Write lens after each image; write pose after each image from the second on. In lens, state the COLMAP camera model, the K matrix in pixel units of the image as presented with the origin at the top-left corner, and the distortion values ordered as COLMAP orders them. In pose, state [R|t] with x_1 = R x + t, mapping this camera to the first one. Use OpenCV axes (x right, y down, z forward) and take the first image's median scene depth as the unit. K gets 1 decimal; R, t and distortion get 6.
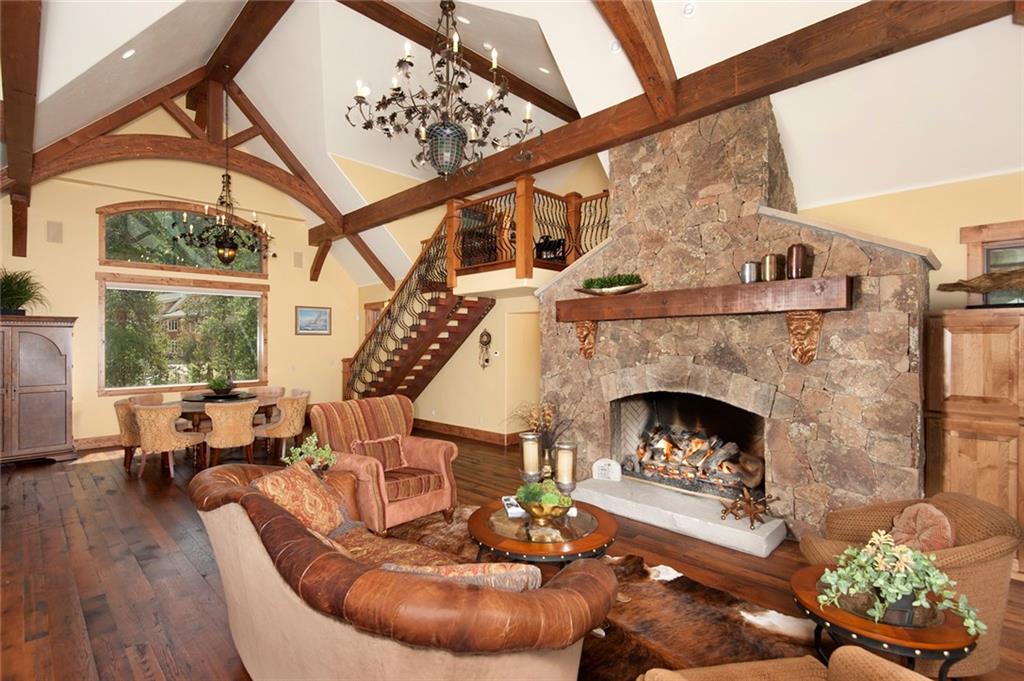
lens RADIAL K [[473.5, 0, 514.5], [0, 473.5, 342.0], [0, 0, 1]] dist [-0.003121, -0.002076]
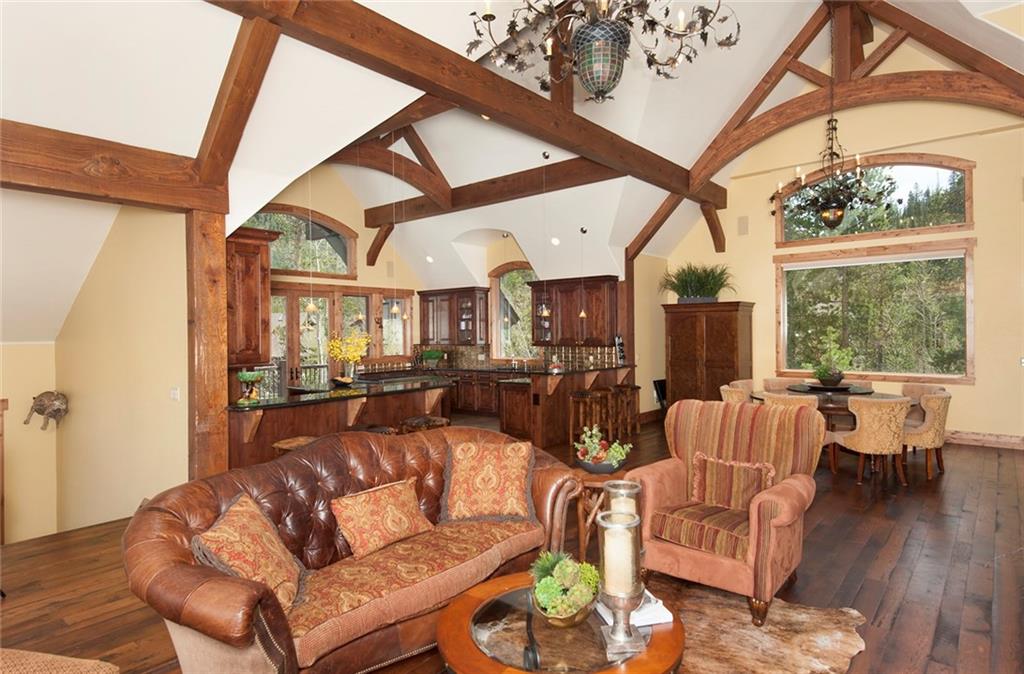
lens RADIAL K [[566.1, 0, 514.7], [0, 566.1, 332.1], [0, 0, 1]] dist [-0.002793, -0.000563]
pose [[0.051459, 0.011780, -0.998606, 0.304646], [0.012587, 0.999843, 0.012443, -0.003400], [0.998596, -0.013210, 0.051303, 0.348494]]
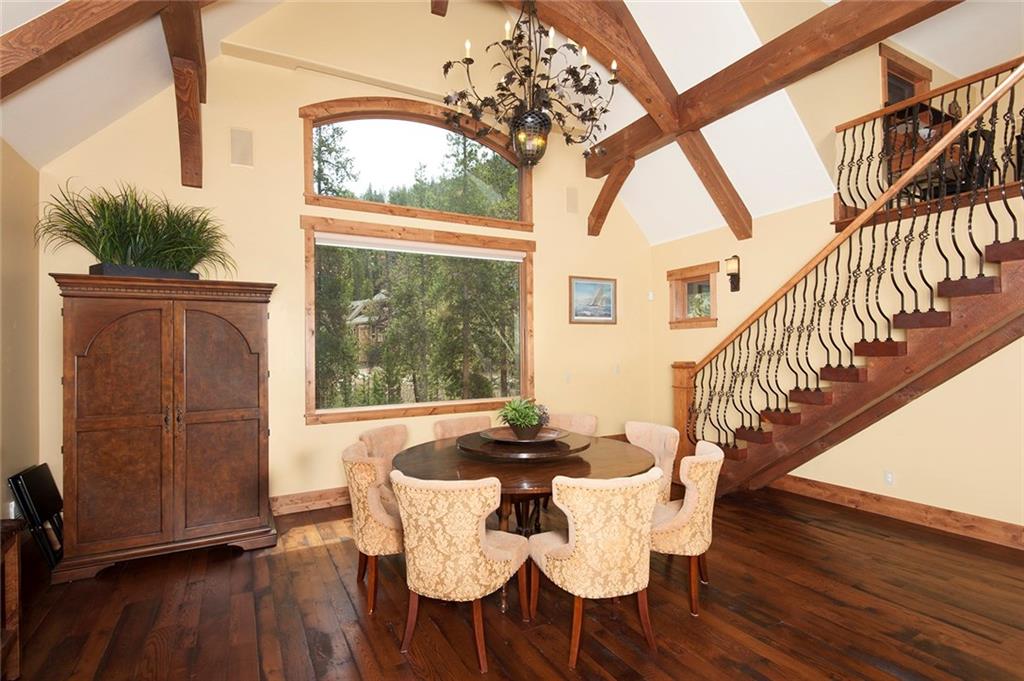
lens RADIAL K [[497.0, 0, 515.3], [0, 497.0, 348.4], [0, 0, 1]] dist [0.027332, 0.000469]
pose [[0.954553, -0.005548, -0.297988, -0.414943], [0.005965, 0.999982, 0.000490, 0.019878], [0.297980, -0.002246, 0.954569, 0.448395]]
